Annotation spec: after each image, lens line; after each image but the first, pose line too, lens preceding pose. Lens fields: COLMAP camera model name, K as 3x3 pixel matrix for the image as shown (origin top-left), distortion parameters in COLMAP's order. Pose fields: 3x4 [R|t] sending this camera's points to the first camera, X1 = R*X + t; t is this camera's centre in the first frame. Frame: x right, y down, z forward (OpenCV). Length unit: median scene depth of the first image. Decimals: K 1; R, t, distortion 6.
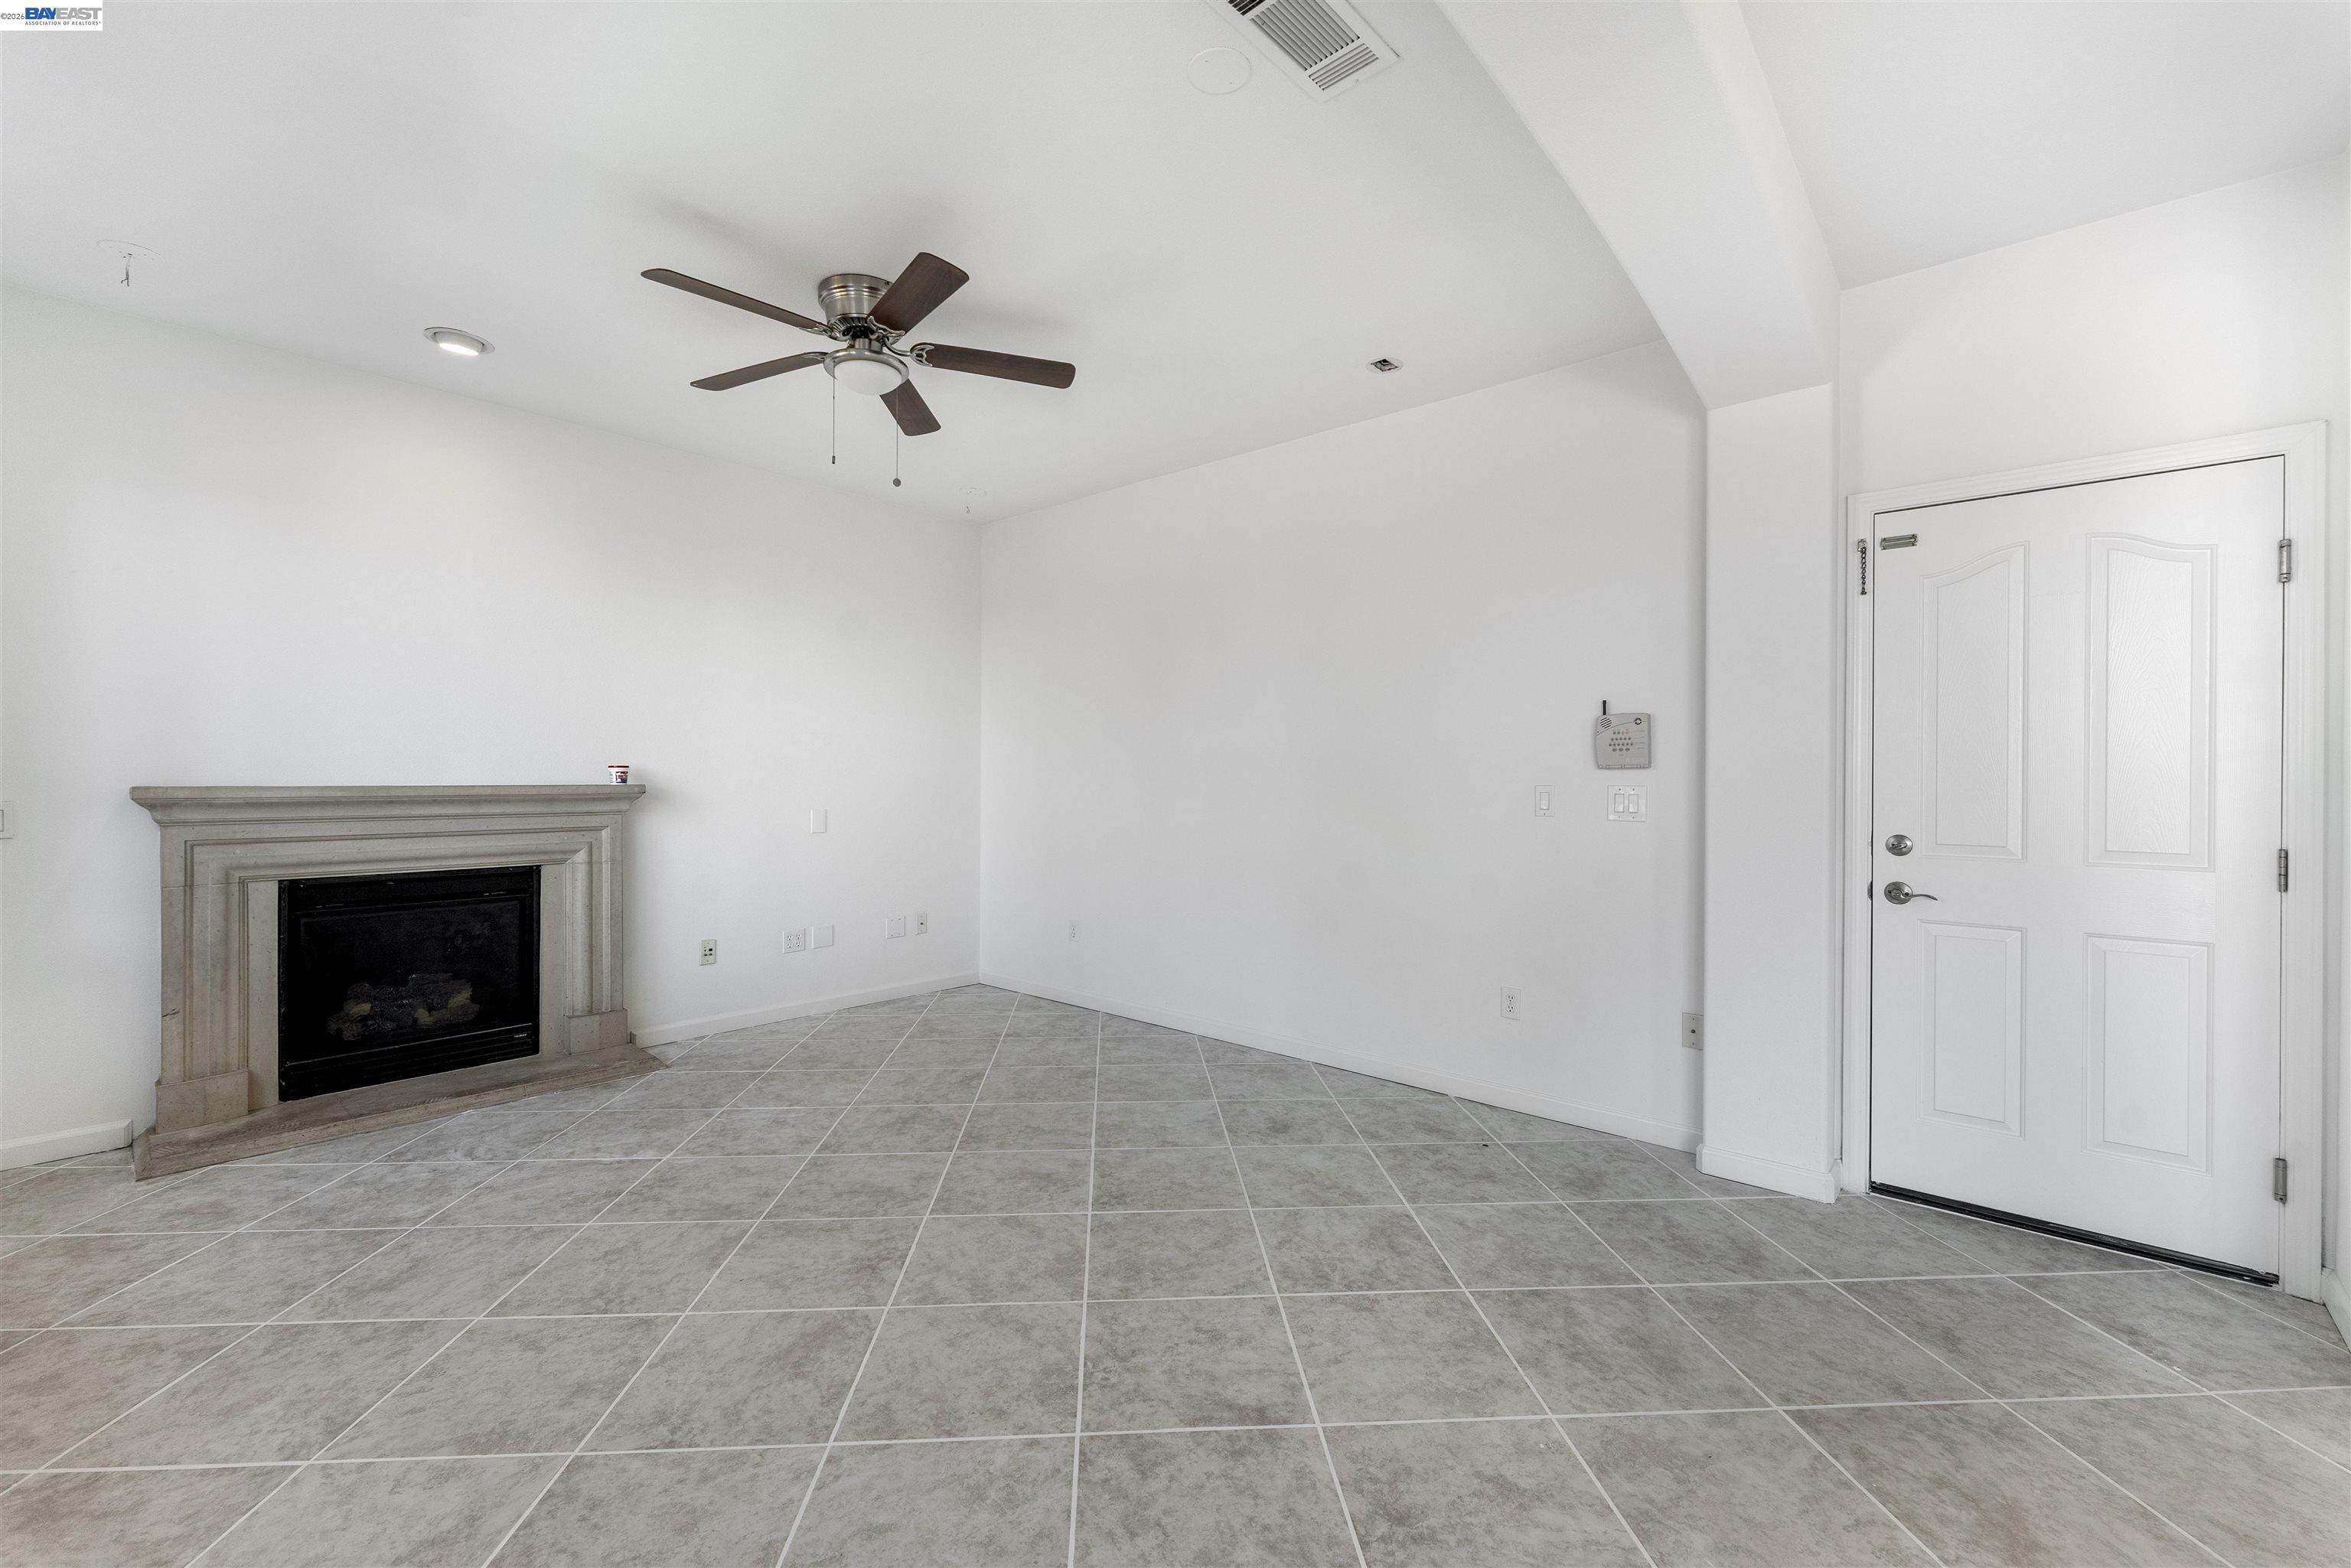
lens RADIAL K [[964.1, 0, 1181.1], [0, 964.1, 776.3], [0, 0, 1]] dist [0.003970, -0.000878]
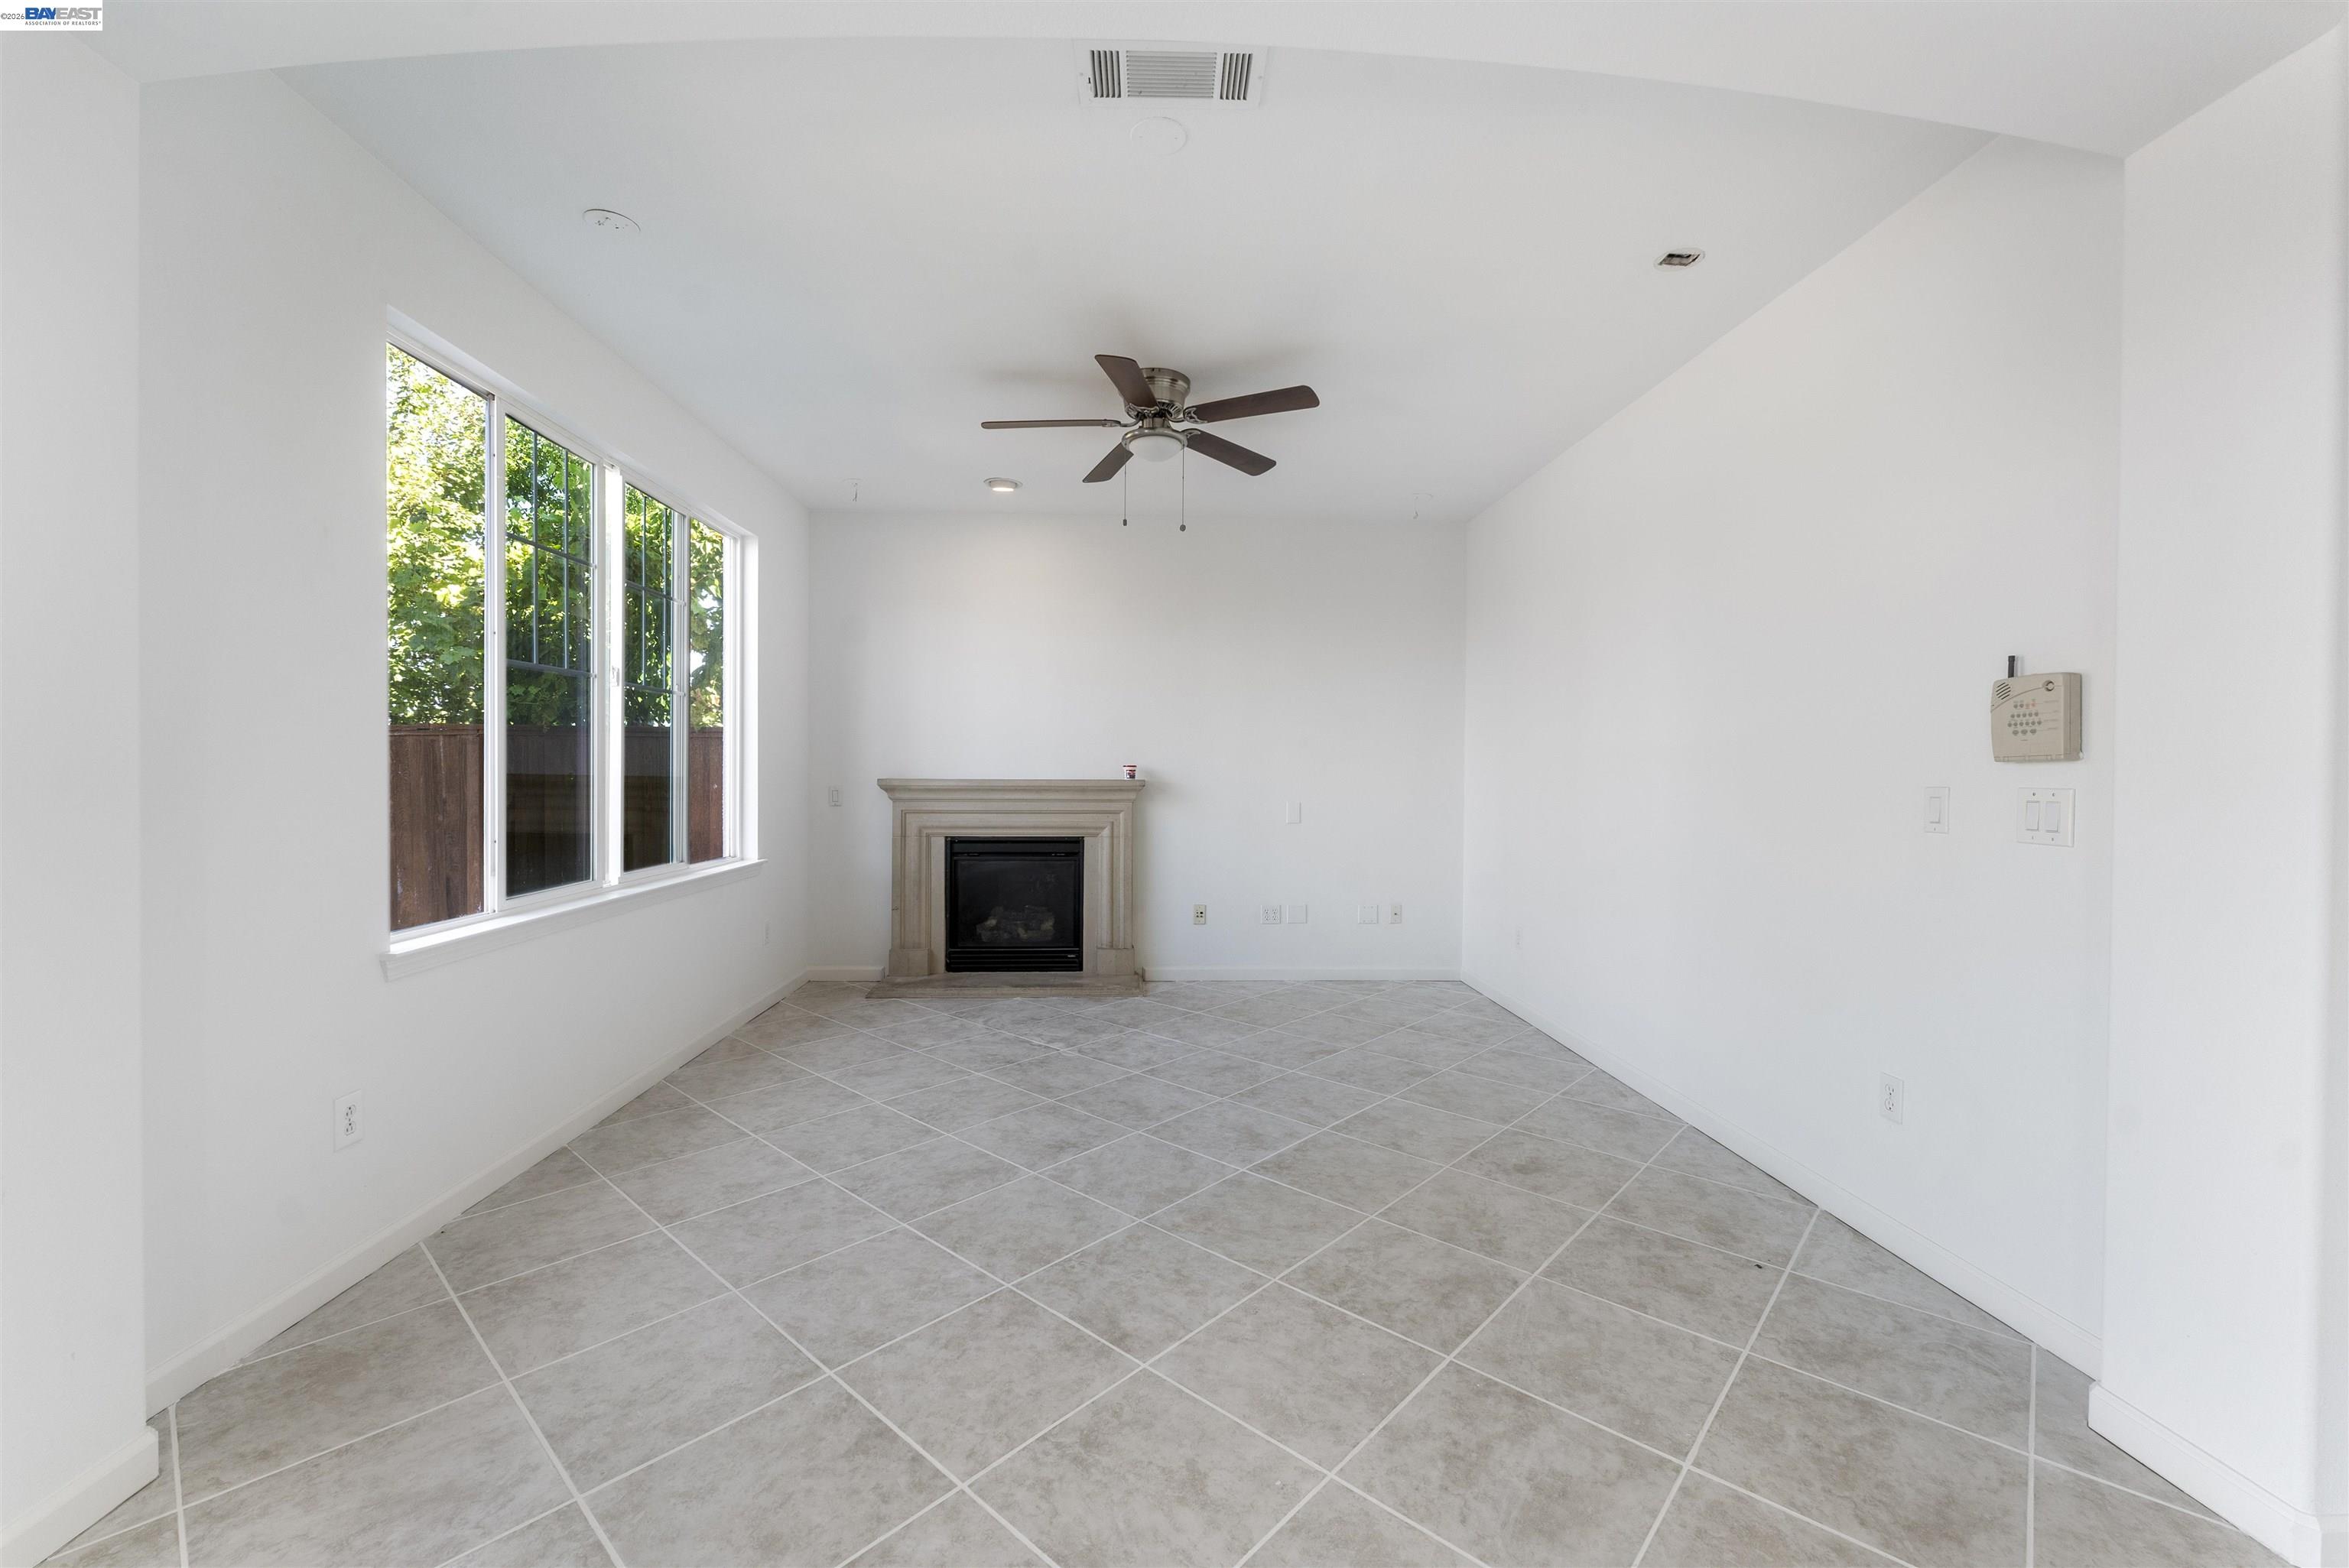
lens RADIAL K [[963.2, 0, 1166.6], [0, 963.2, 779.5], [0, 0, 1]] dist [0.003970, -0.000878]
pose [[0.692151, 0.005459, -0.721732, 0.535849], [-0.003642, 0.999985, 0.004071, 0.003604], [0.721743, -0.000189, 0.692161, 0.150832]]
